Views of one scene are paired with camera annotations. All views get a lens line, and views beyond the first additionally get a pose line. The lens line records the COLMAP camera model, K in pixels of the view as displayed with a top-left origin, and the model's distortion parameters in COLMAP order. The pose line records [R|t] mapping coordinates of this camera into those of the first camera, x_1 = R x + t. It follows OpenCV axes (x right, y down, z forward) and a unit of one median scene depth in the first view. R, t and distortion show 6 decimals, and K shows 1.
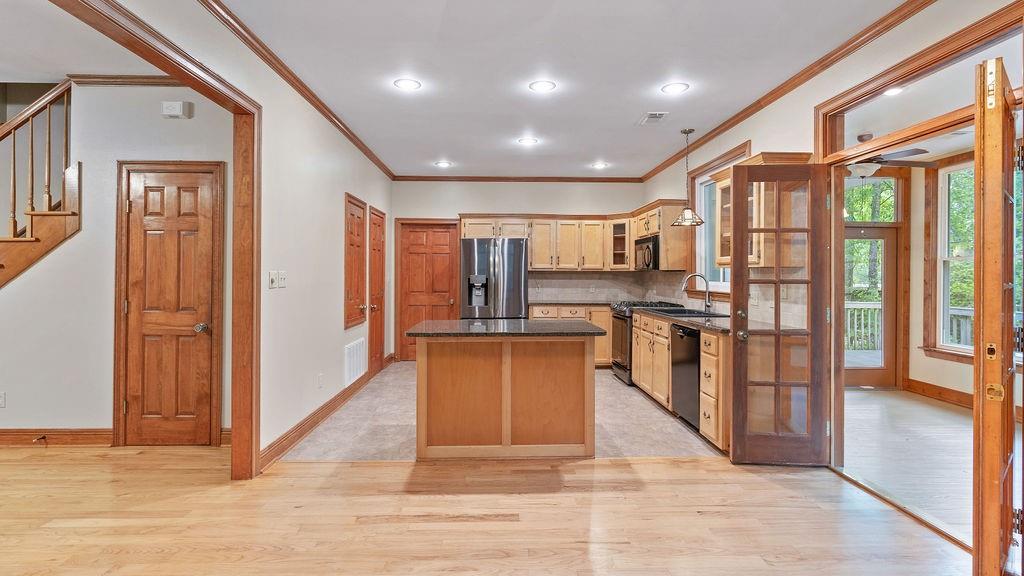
lens RADIAL K [[491.1, 0, 507.3], [0, 491.1, 273.7], [0, 0, 1]] dist [-0.001336, -0.000029]
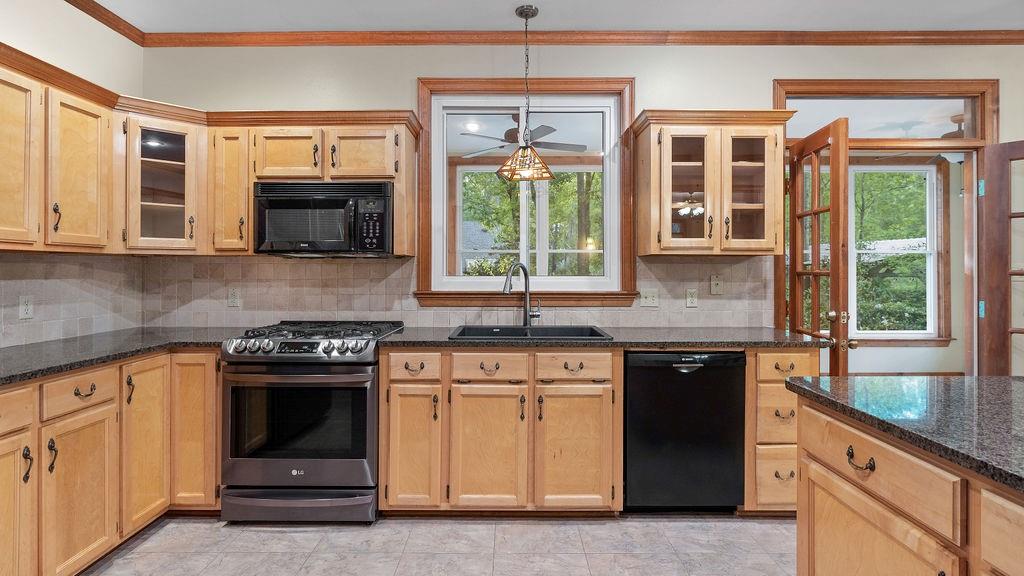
lens RADIAL K [[485.2, 0, 515.5], [0, 485.2, 272.5], [0, 0, 1]] dist [-0.004665, -0.000633]
pose [[0.034294, -0.008854, 0.999373, -0.143767], [-0.003067, 0.999955, 0.008965, 0.004319], [-0.999407, -0.003372, 0.034265, 0.734162]]
